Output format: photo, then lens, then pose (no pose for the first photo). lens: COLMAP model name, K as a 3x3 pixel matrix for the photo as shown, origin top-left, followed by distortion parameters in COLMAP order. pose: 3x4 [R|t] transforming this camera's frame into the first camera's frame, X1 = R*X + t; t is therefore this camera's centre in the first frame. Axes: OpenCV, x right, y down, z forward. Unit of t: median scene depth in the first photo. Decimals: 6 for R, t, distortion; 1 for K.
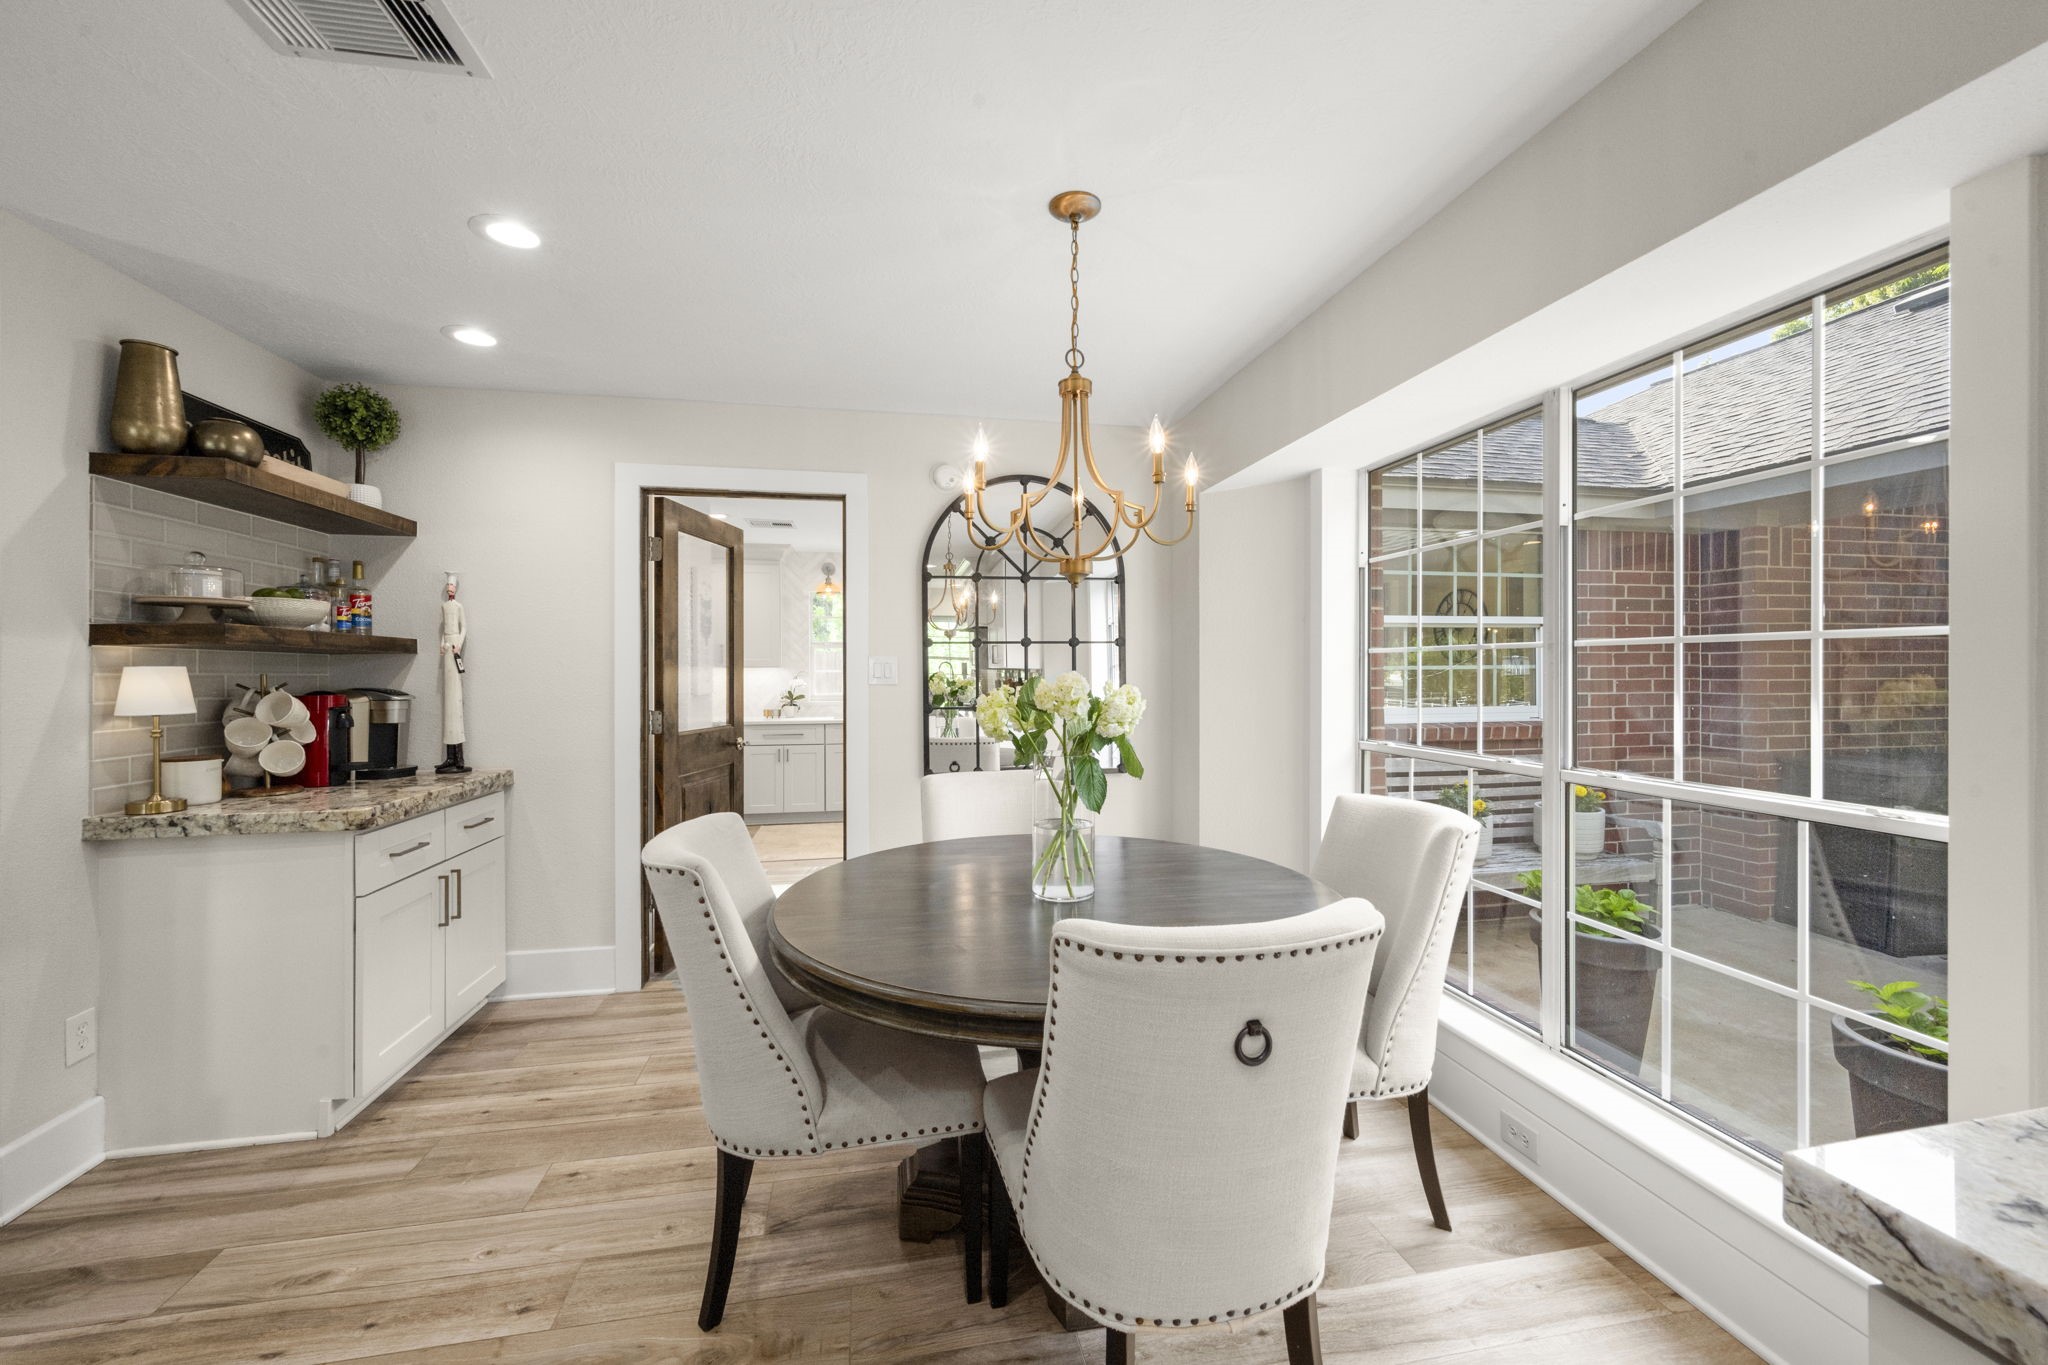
lens RADIAL K [[824.9, 0, 1021.5], [0, 824.9, 672.3], [0, 0, 1]] dist [0.000353, 0.000084]
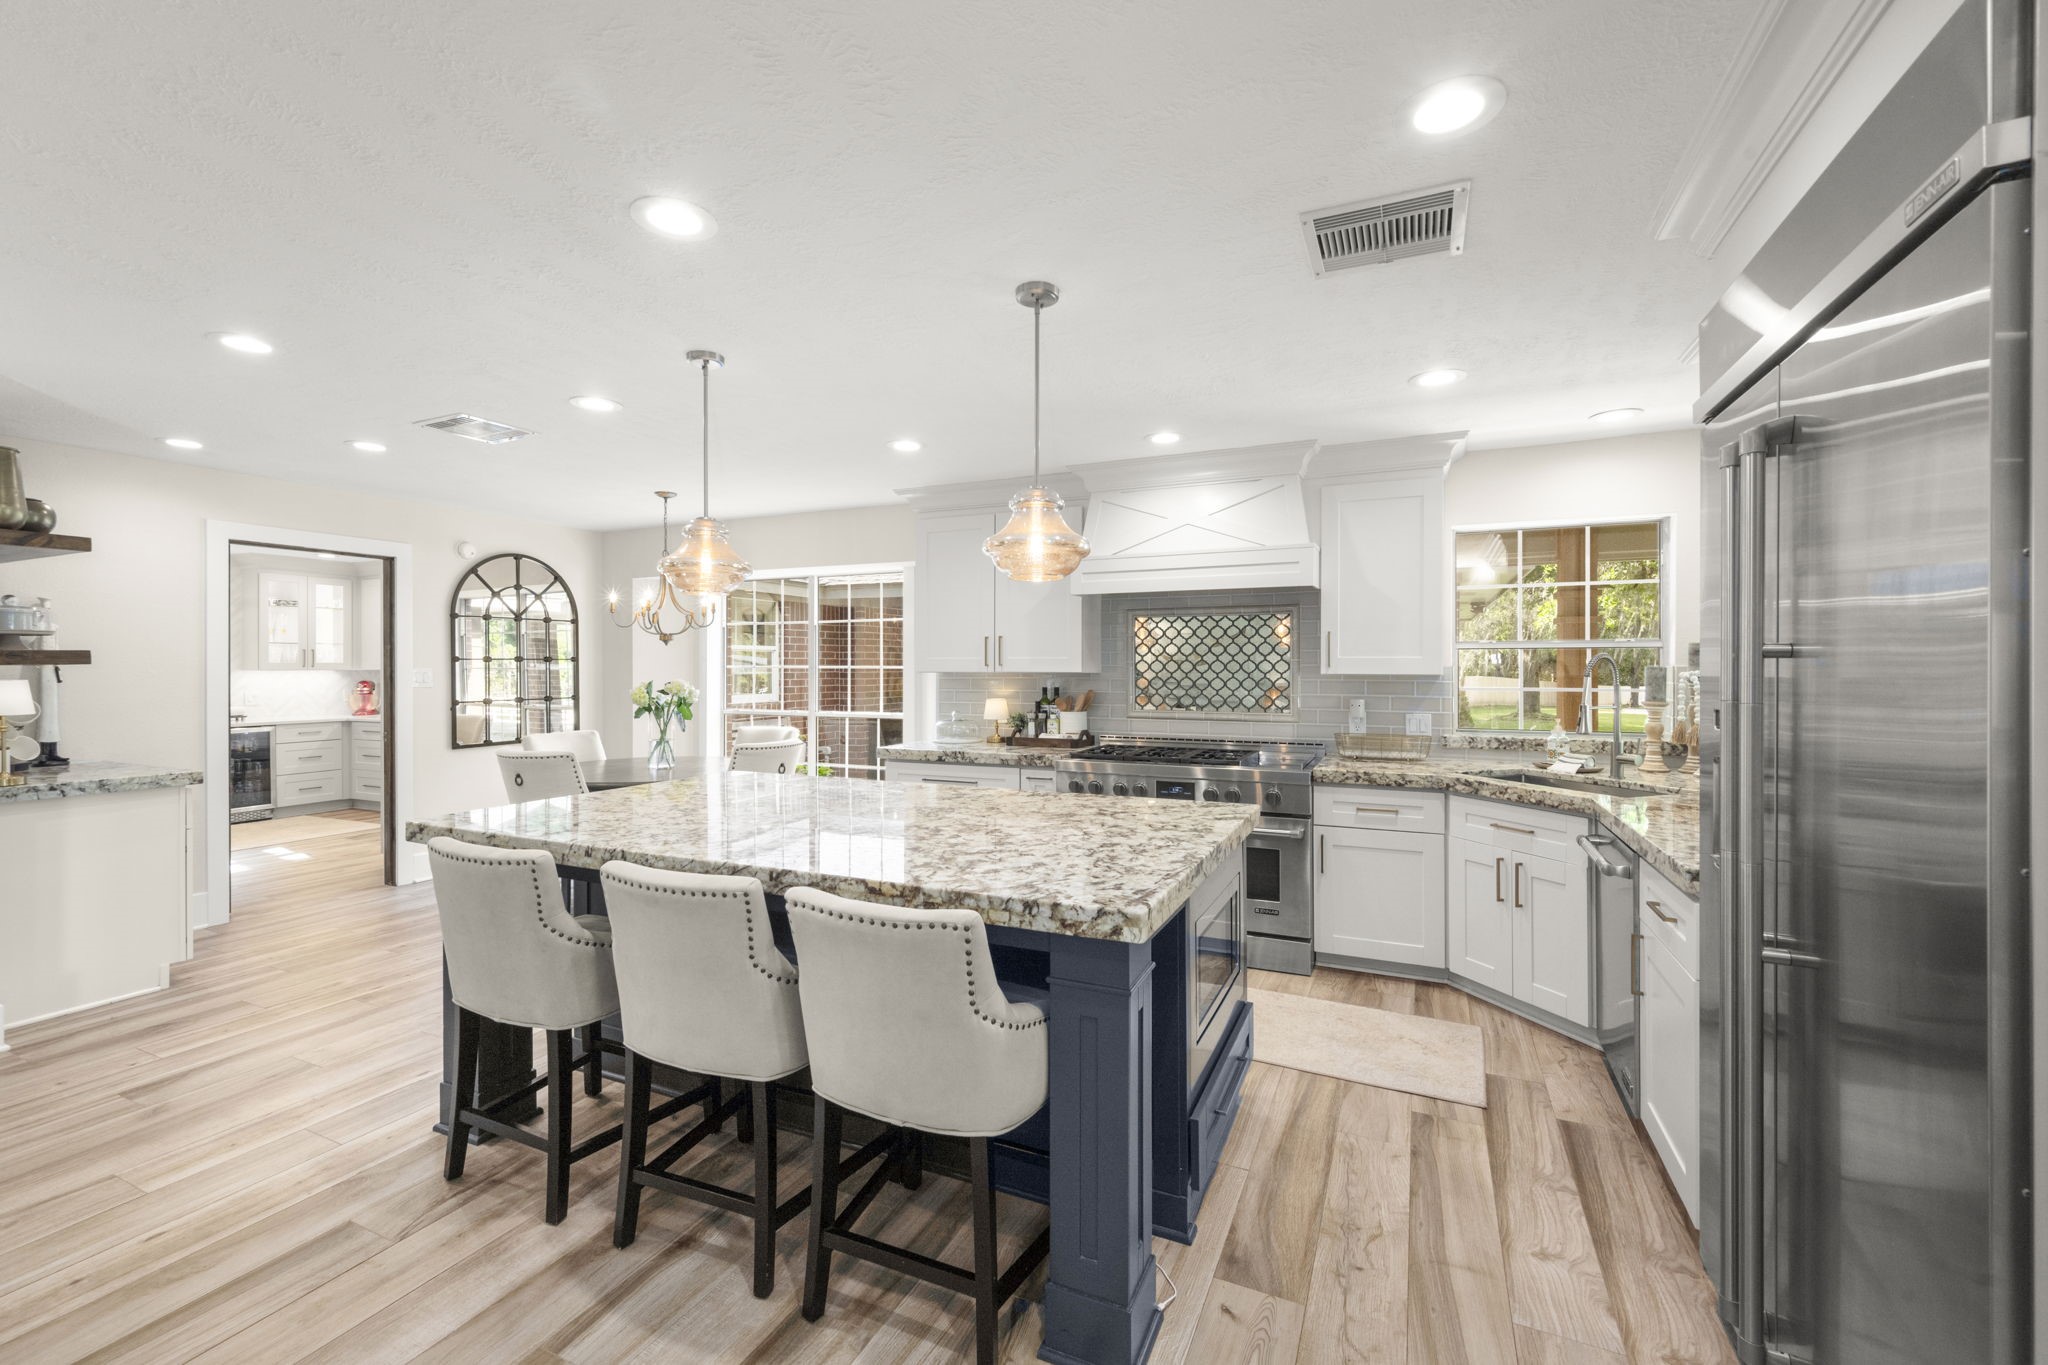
lens RADIAL K [[824.9, 0, 1021.5], [0, 824.9, 672.3], [0, 0, 1]] dist [0.000353, 0.000084]
pose [[0.592553, -0.001351, 0.805530, -0.794417], [-0.000751, 0.999997, 0.002229, -0.016748], [-0.805531, -0.001926, 0.592550, -0.821446]]
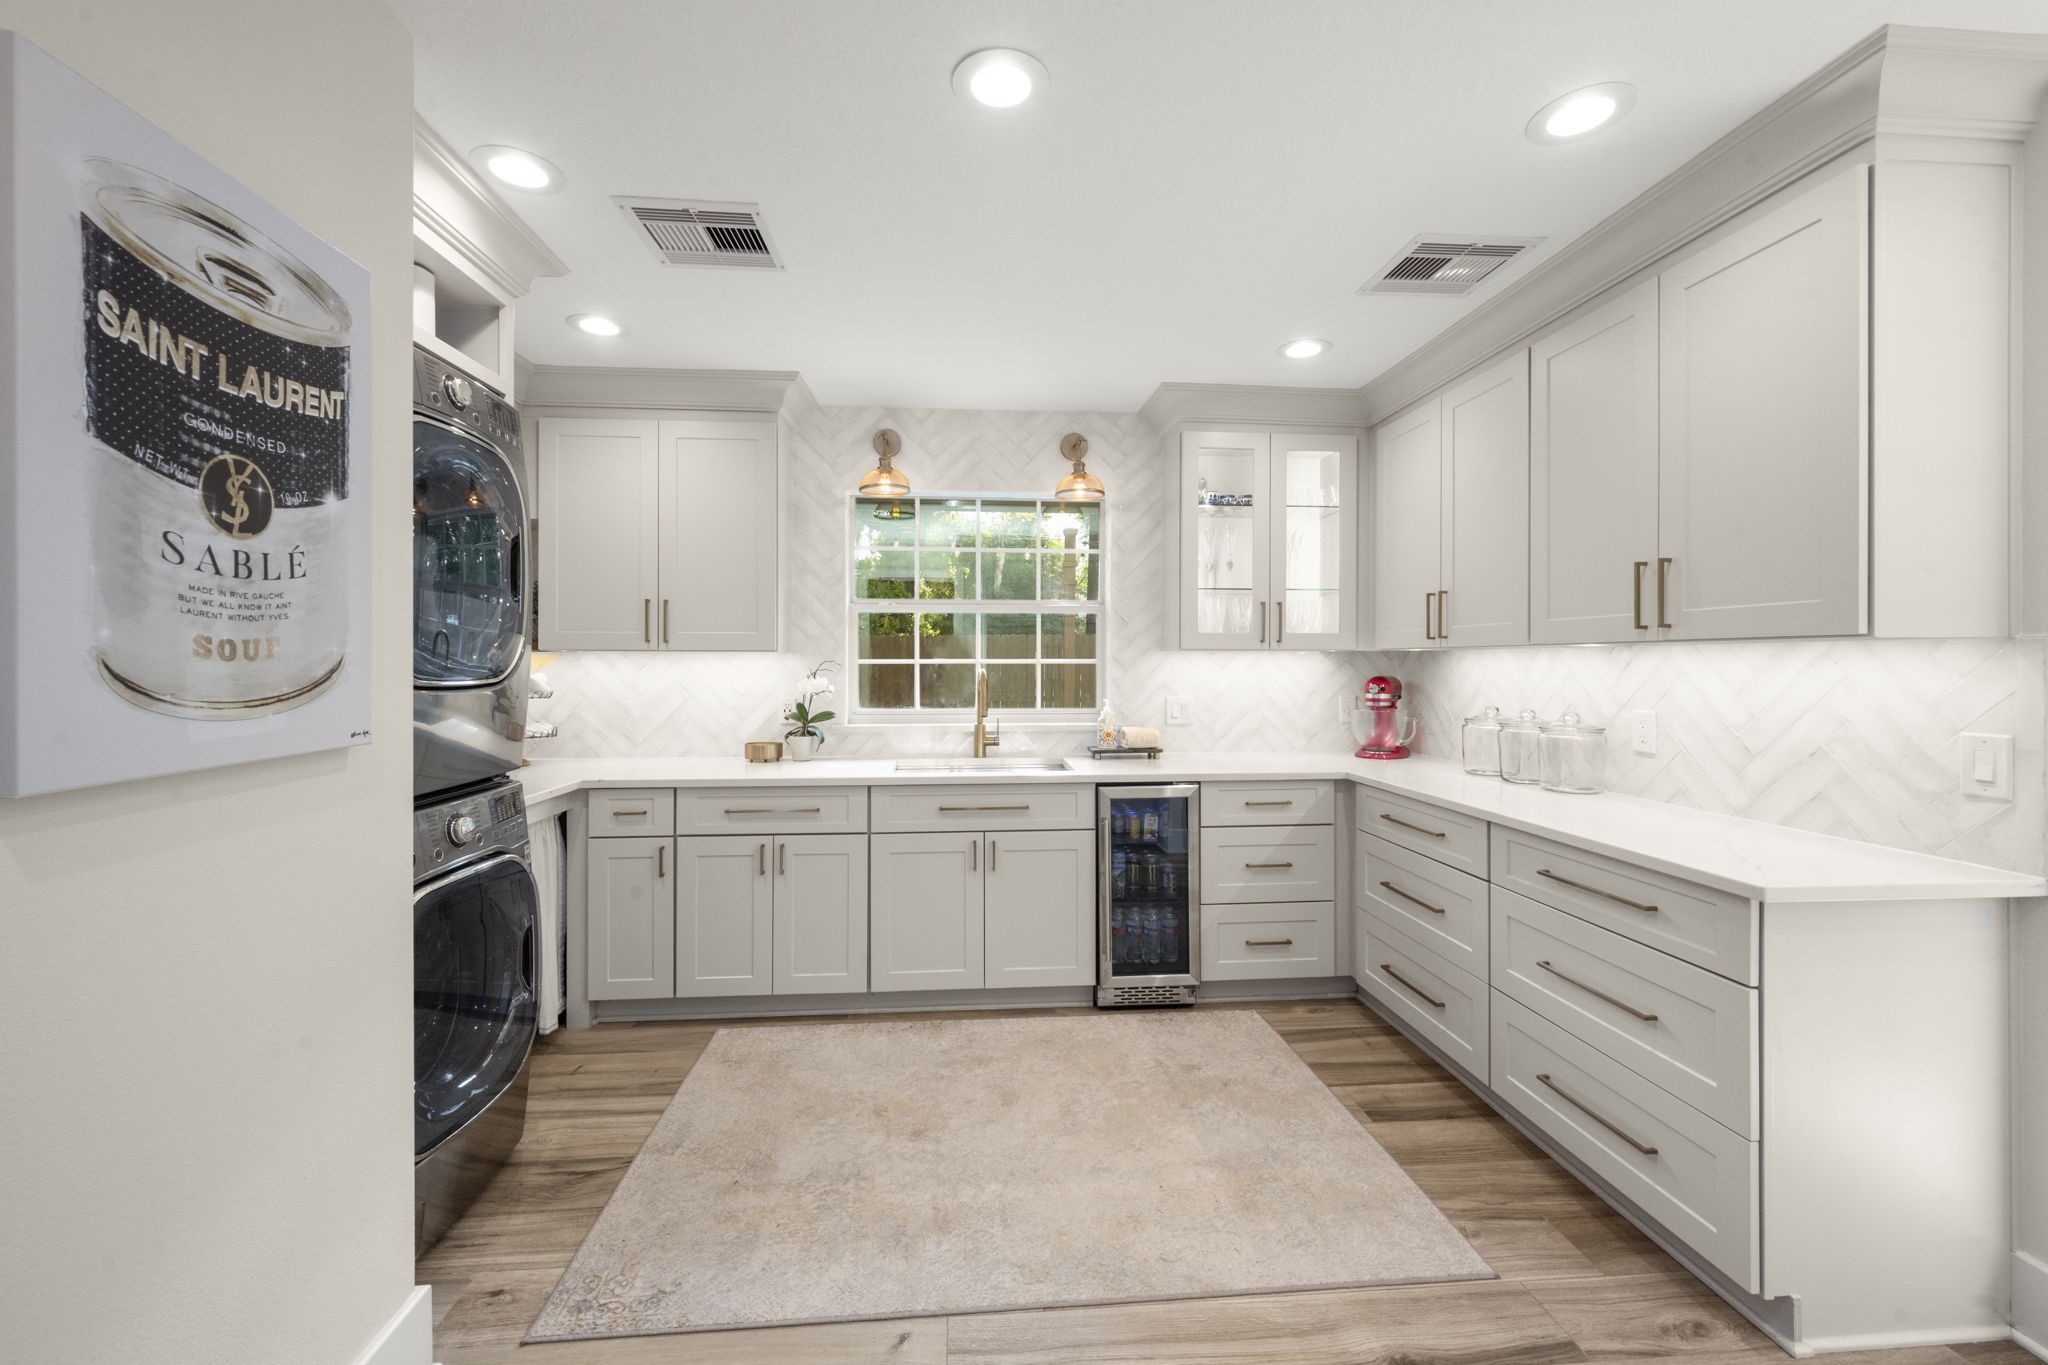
lens RADIAL K [[824.9, 0, 1021.5], [0, 824.9, 672.3], [0, 0, 1]] dist [0.000353, 0.000084]
pose [[0.992762, 0.001302, -0.120091, -0.247177], [-0.000384, 0.999971, 0.007667, 0.004348], [0.120098, -0.007566, 0.992733, 1.323179]]
